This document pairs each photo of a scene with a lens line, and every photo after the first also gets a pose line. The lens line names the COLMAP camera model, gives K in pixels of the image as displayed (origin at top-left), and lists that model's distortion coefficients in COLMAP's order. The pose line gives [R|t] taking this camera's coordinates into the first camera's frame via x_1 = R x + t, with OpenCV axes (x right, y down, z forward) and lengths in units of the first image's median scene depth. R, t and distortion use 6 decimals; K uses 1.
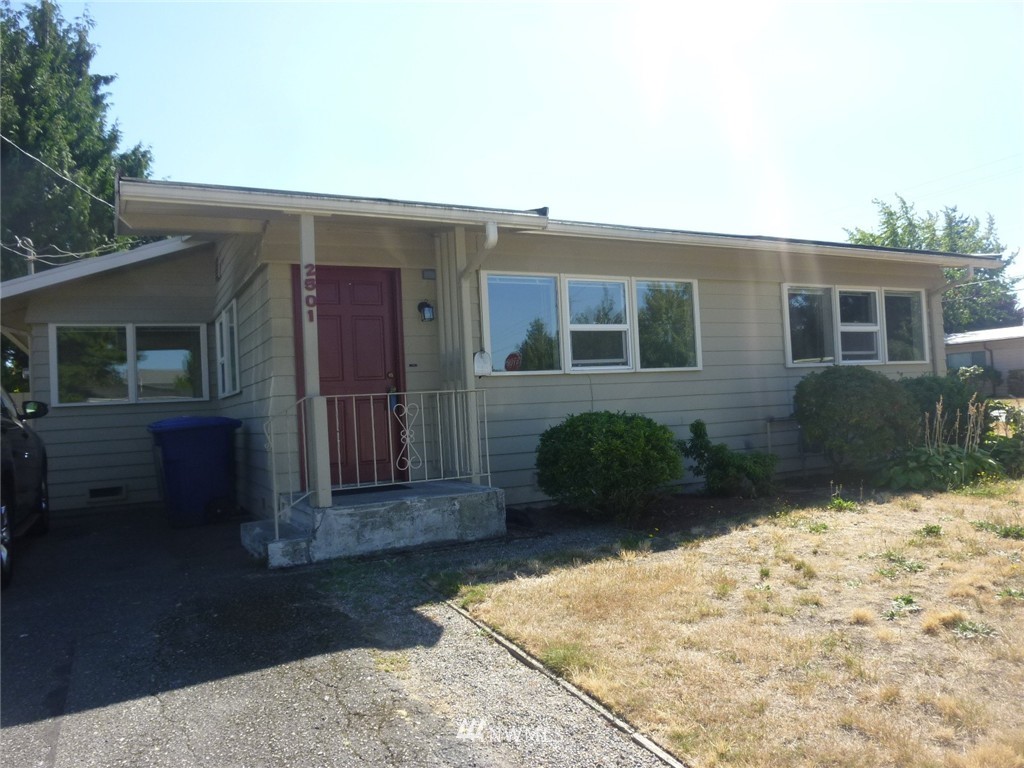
lens RADIAL K [[765.4, 0, 512.0], [0, 765.4, 384.0], [0, 0, 1]] dist [-0.024085, -0.005911]
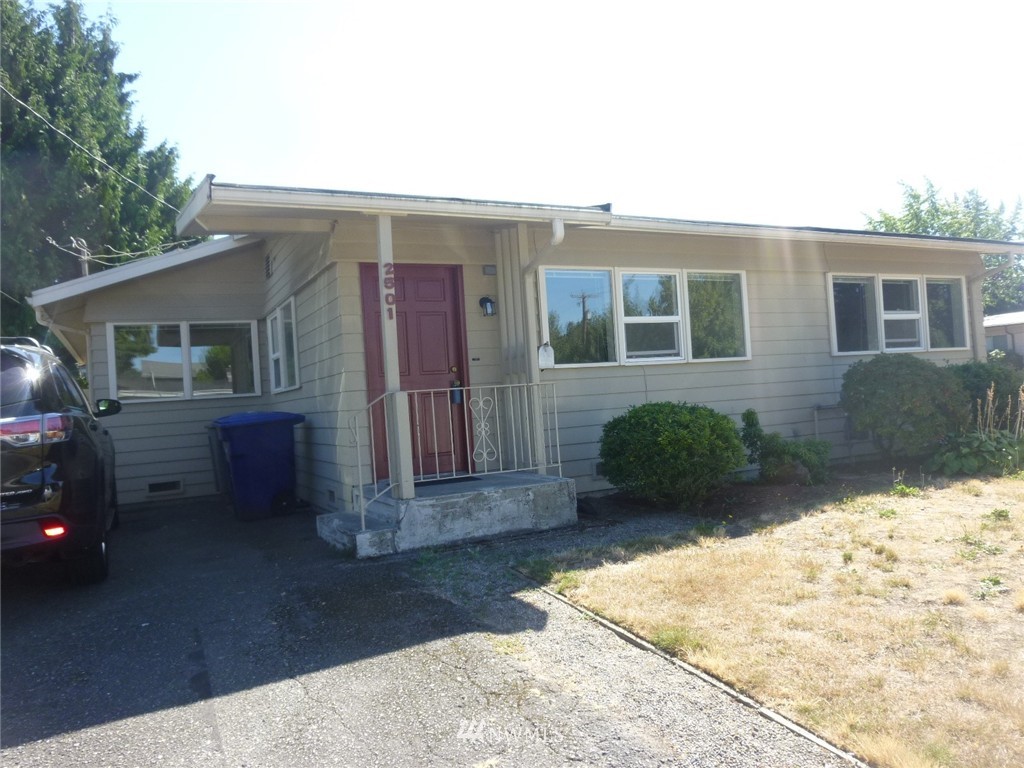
lens RADIAL K [[765.4, 0, 512.0], [0, 765.4, 384.0], [0, 0, 1]] dist [-0.024085, -0.005911]
pose [[0.999821, -0.012725, -0.013997, -0.079049], [0.012916, 0.999824, 0.013611, -0.005600], [0.013821, -0.013789, 0.999809, -0.028009]]
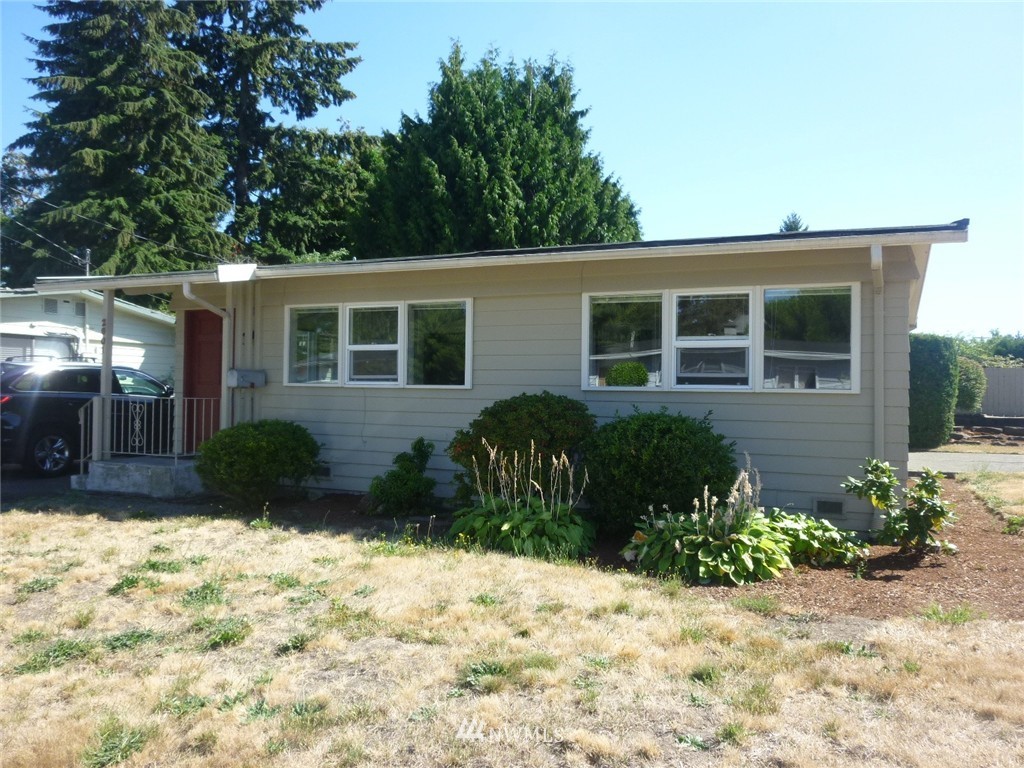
lens RADIAL K [[765.4, 0, 512.0], [0, 765.4, 384.0], [0, 0, 1]] dist [-0.024085, -0.005911]
pose [[0.621639, 0.051288, -0.781623, 1.519099], [-0.022080, 0.998605, 0.047965, -0.105384], [0.782993, -0.012558, 0.621904, 0.603074]]
